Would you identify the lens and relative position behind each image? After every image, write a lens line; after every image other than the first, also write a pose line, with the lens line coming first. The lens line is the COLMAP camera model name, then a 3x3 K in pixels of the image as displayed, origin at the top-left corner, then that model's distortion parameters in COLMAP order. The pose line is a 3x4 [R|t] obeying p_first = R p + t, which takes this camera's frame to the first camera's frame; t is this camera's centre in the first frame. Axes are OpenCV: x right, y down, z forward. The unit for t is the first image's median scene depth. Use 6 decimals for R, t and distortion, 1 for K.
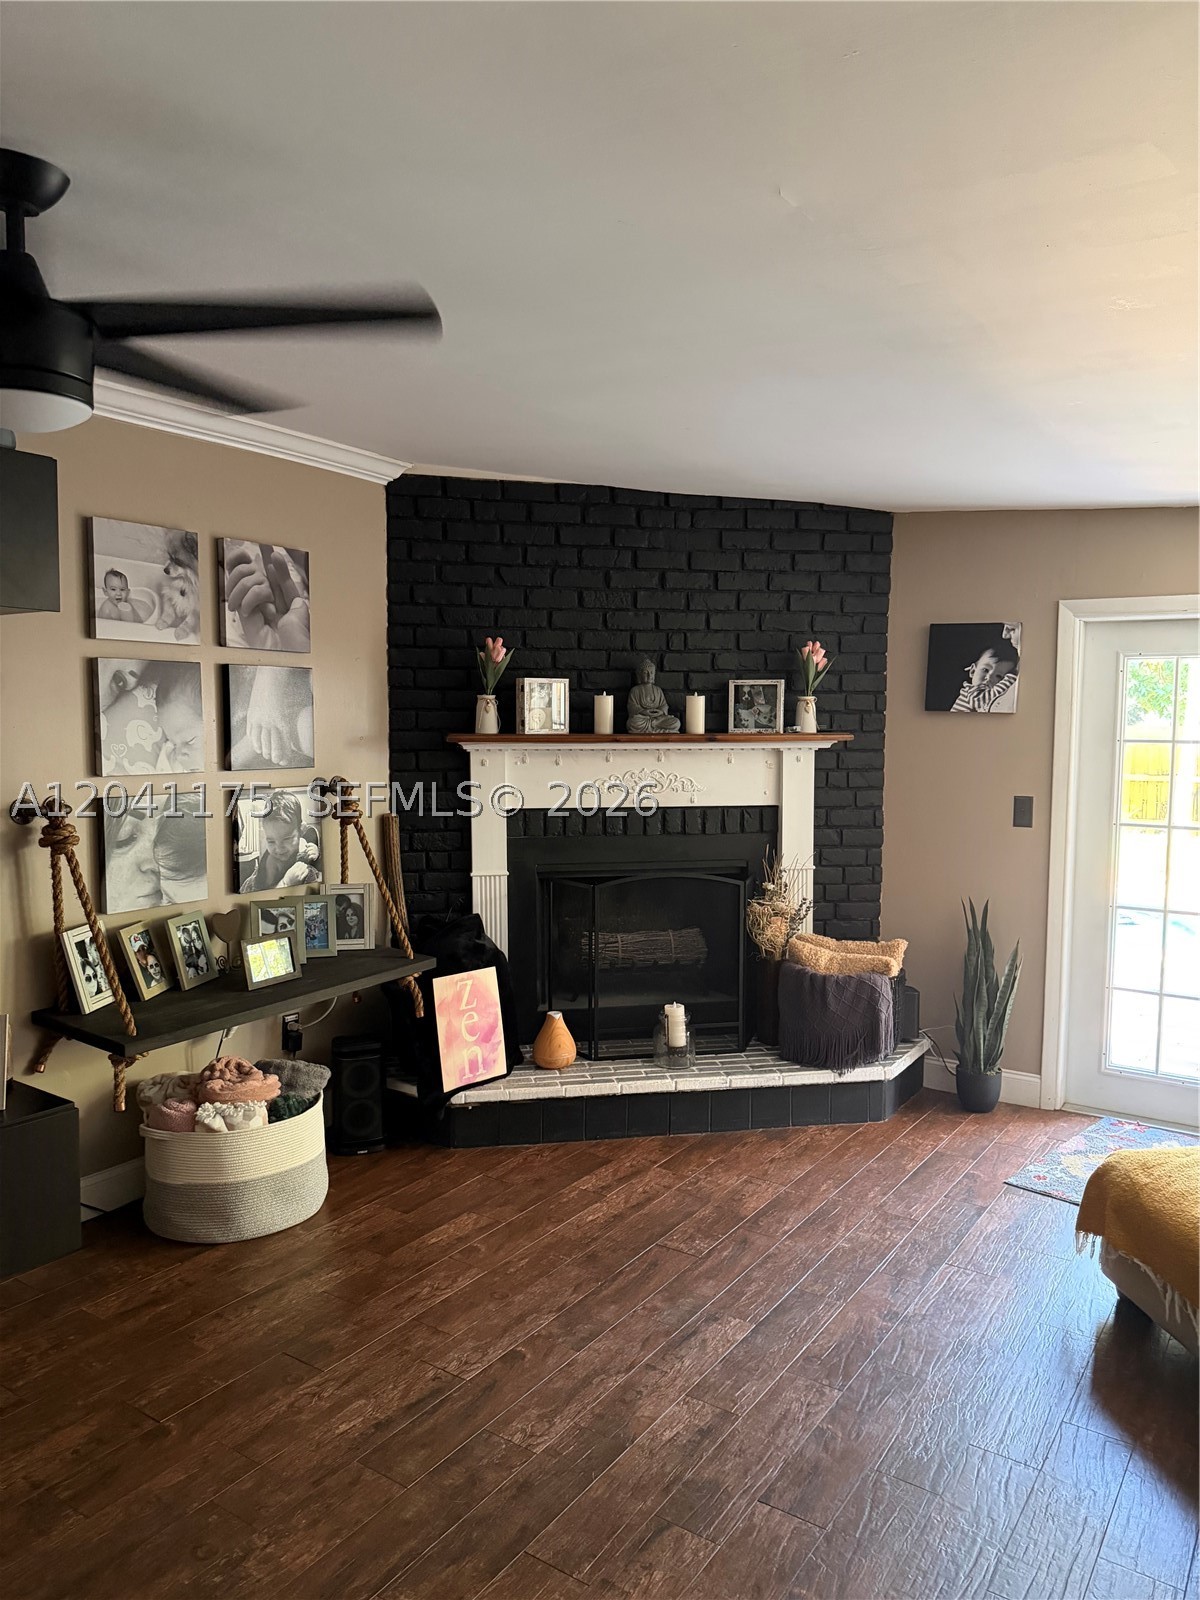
lens RADIAL K [[1103.8, 0, 603.1], [0, 1103.8, 810.7], [0, 0, 1]] dist [0.184840, -0.404088]
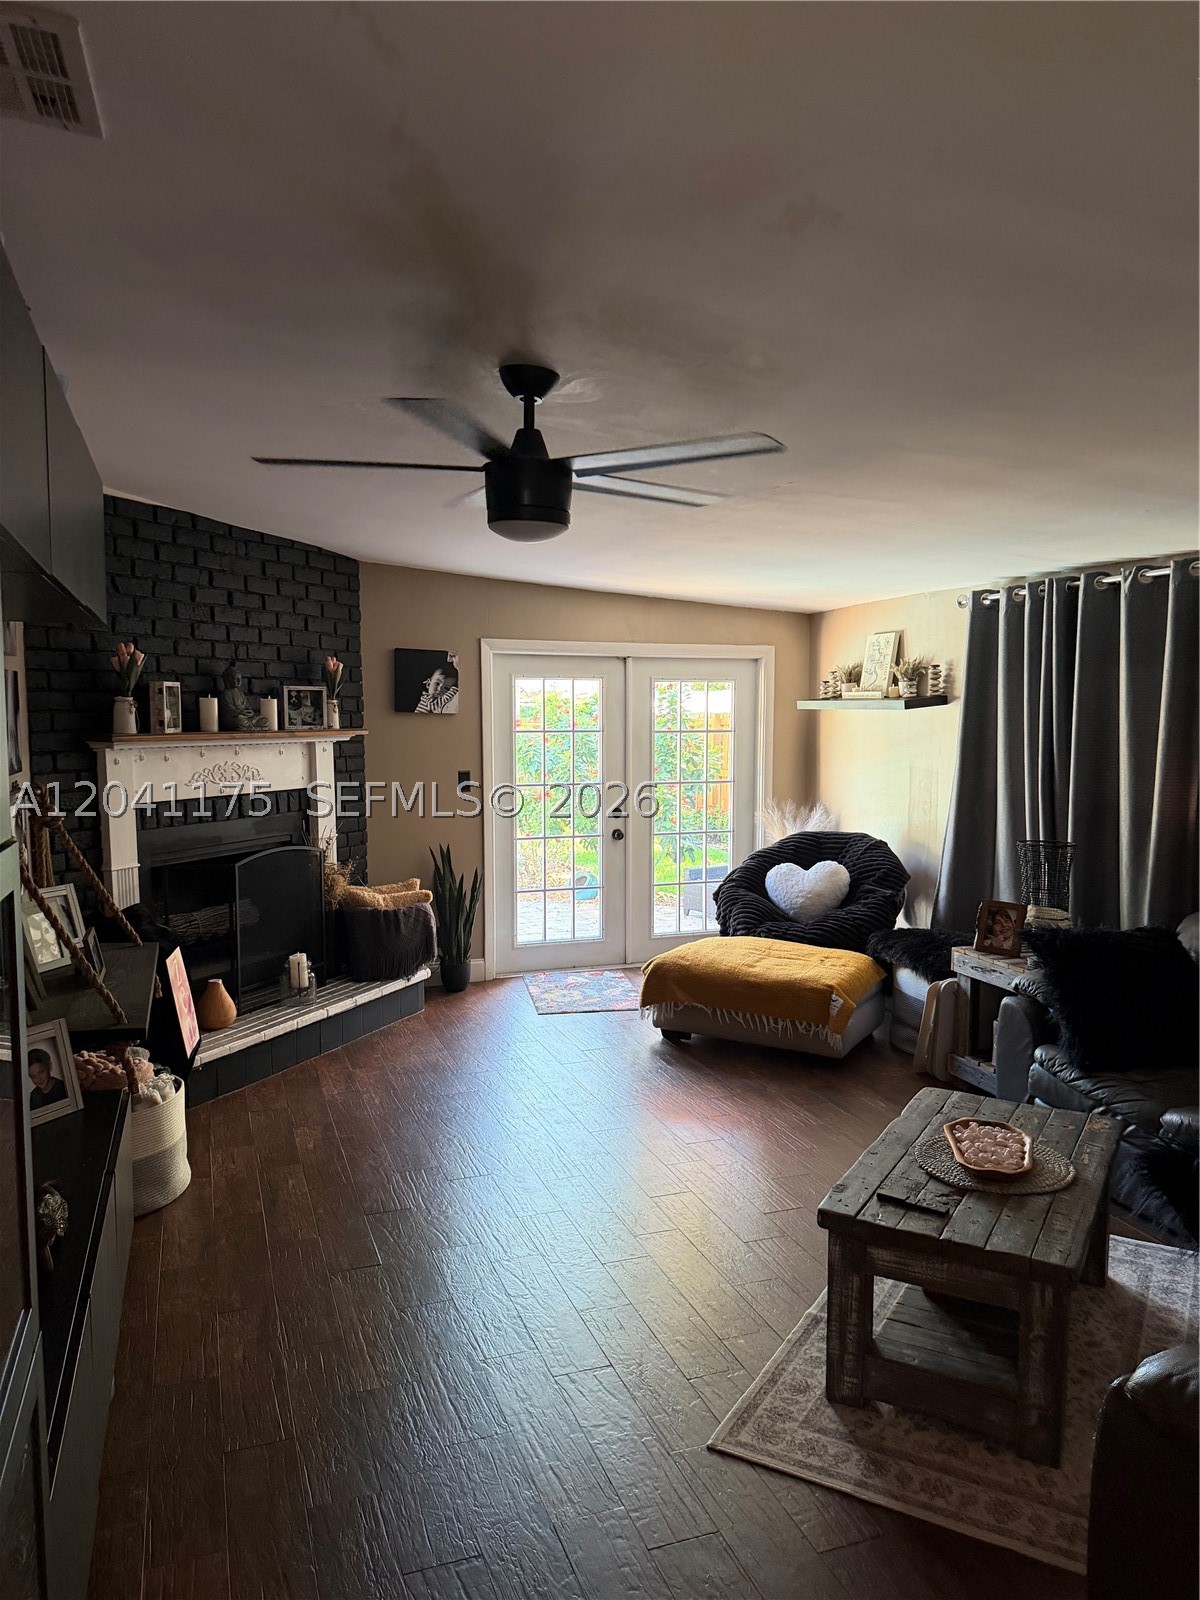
lens RADIAL K [[1127.3, 0, 600.0], [0, 1127.3, 800.0], [0, 0, 1]] dist [0.082973, -0.080077]
pose [[0.586862, -0.066748, 0.806931, -0.704335], [0.069095, 0.997089, 0.032226, -0.010022], [-0.806733, 0.036843, 0.589766, -0.003711]]
